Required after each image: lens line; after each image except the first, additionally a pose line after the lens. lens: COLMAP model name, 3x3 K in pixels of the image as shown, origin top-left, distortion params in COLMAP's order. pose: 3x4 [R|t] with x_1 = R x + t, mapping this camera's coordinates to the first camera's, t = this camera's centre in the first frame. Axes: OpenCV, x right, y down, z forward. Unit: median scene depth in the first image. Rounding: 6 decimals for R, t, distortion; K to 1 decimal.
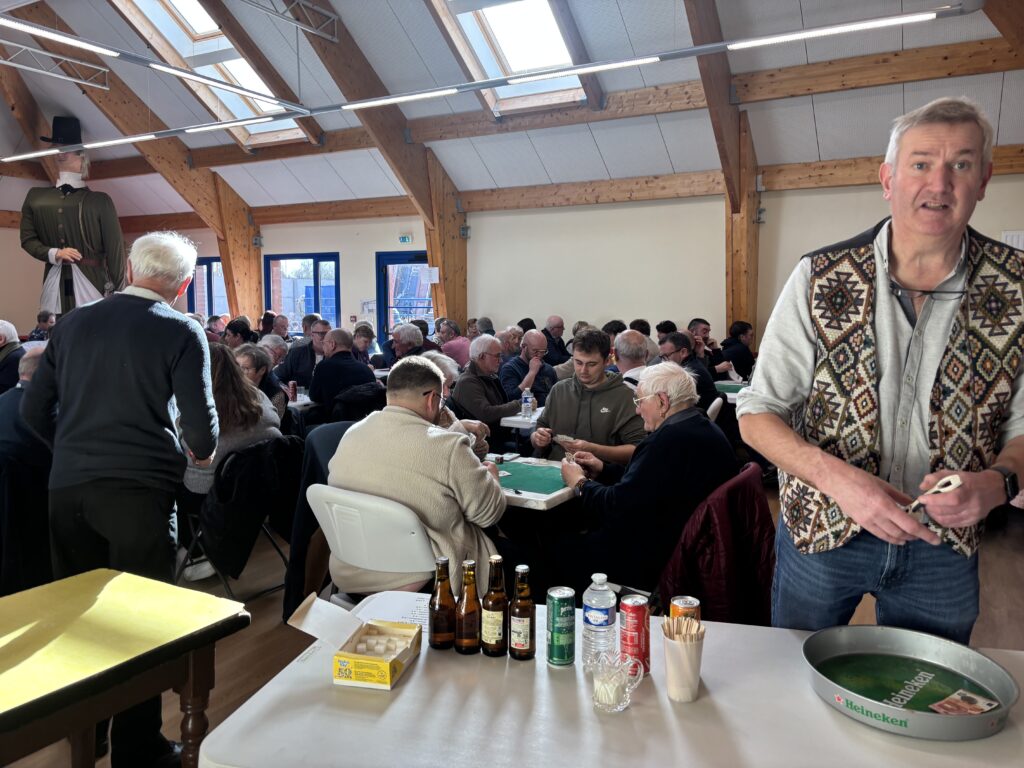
lens RADIAL K [[770.5, 0, 517.5], [0, 770.5, 379.9], [0, 0, 1]] dist [0.044226, -0.061586]
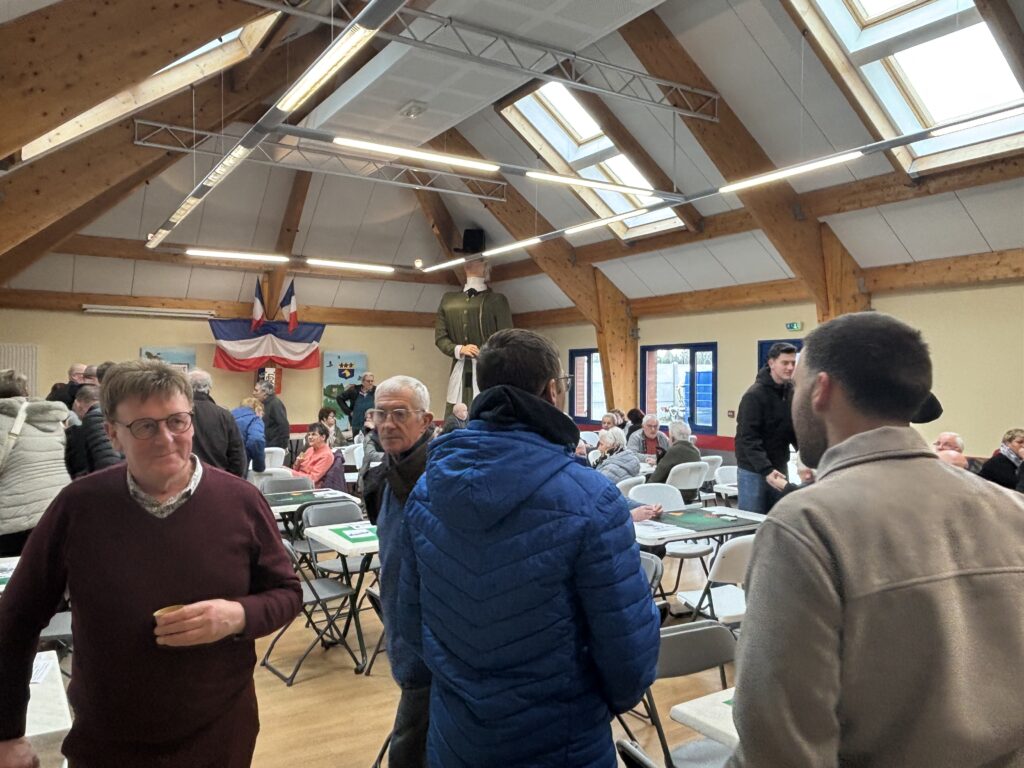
lens RADIAL K [[770.5, 0, 501.5], [0, 770.5, 379.0], [0, 0, 1]] dist [0.044226, -0.061586]
pose [[0.874561, -0.001557, -0.484913, -0.009720], [-0.047263, 0.994960, -0.088436, -0.035154], [0.482607, 0.100261, 0.870079, 0.095403]]
